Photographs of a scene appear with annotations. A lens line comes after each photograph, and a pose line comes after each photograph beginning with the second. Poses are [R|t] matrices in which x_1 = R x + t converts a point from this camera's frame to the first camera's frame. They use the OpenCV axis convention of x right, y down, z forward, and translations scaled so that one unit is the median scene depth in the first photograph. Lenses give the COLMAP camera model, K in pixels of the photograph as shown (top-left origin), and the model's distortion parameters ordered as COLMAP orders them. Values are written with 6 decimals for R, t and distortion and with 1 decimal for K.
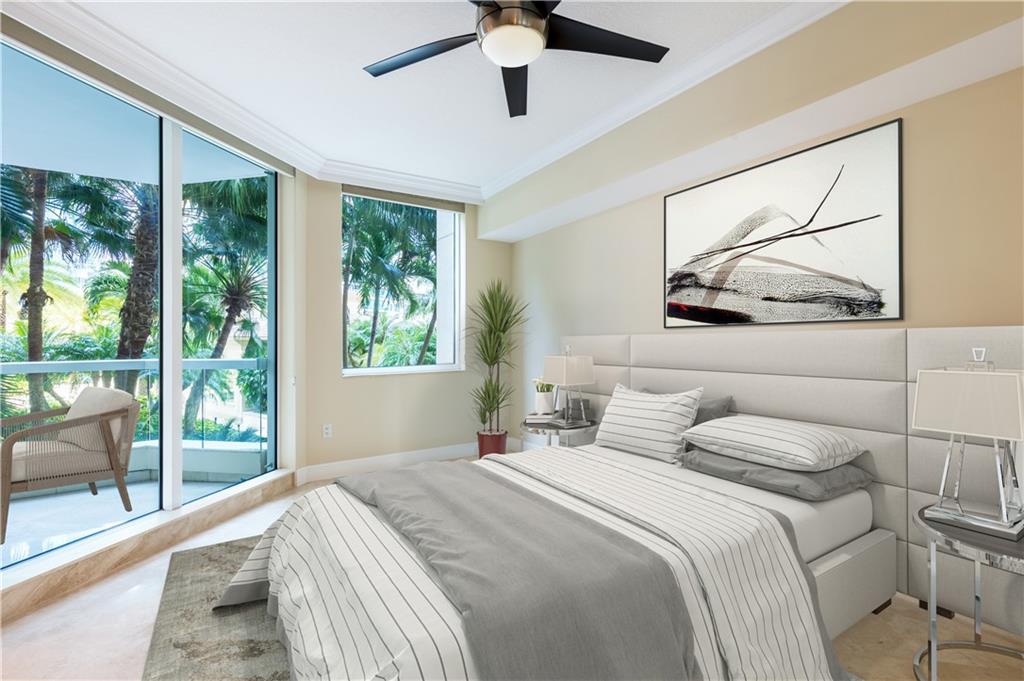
lens RADIAL K [[472.7, 0, 510.9], [0, 472.7, 345.4], [0, 0, 1]] dist [0.019063, -0.004493]
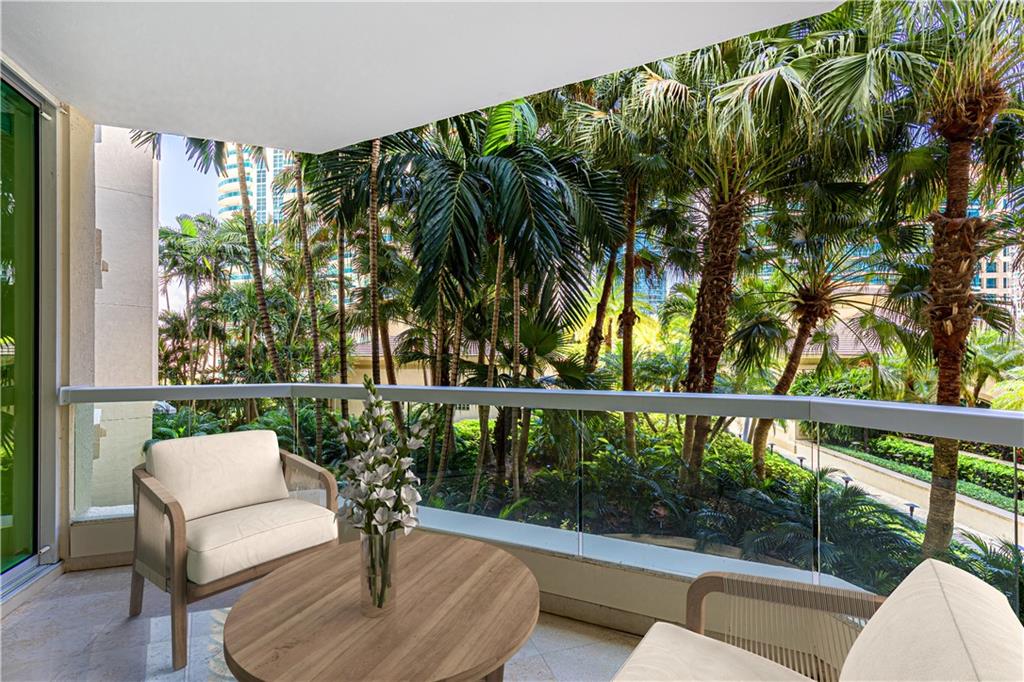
lens RADIAL K [[472.7, 0, 510.9], [0, 472.7, 345.9], [0, 0, 1]] dist [0.019063, -0.004493]
pose [[0.520225, -0.021198, -0.853766, -0.174563], [-0.010967, 0.999444, -0.031497, 0.000142], [0.853959, 0.025748, 0.519703, 0.177613]]
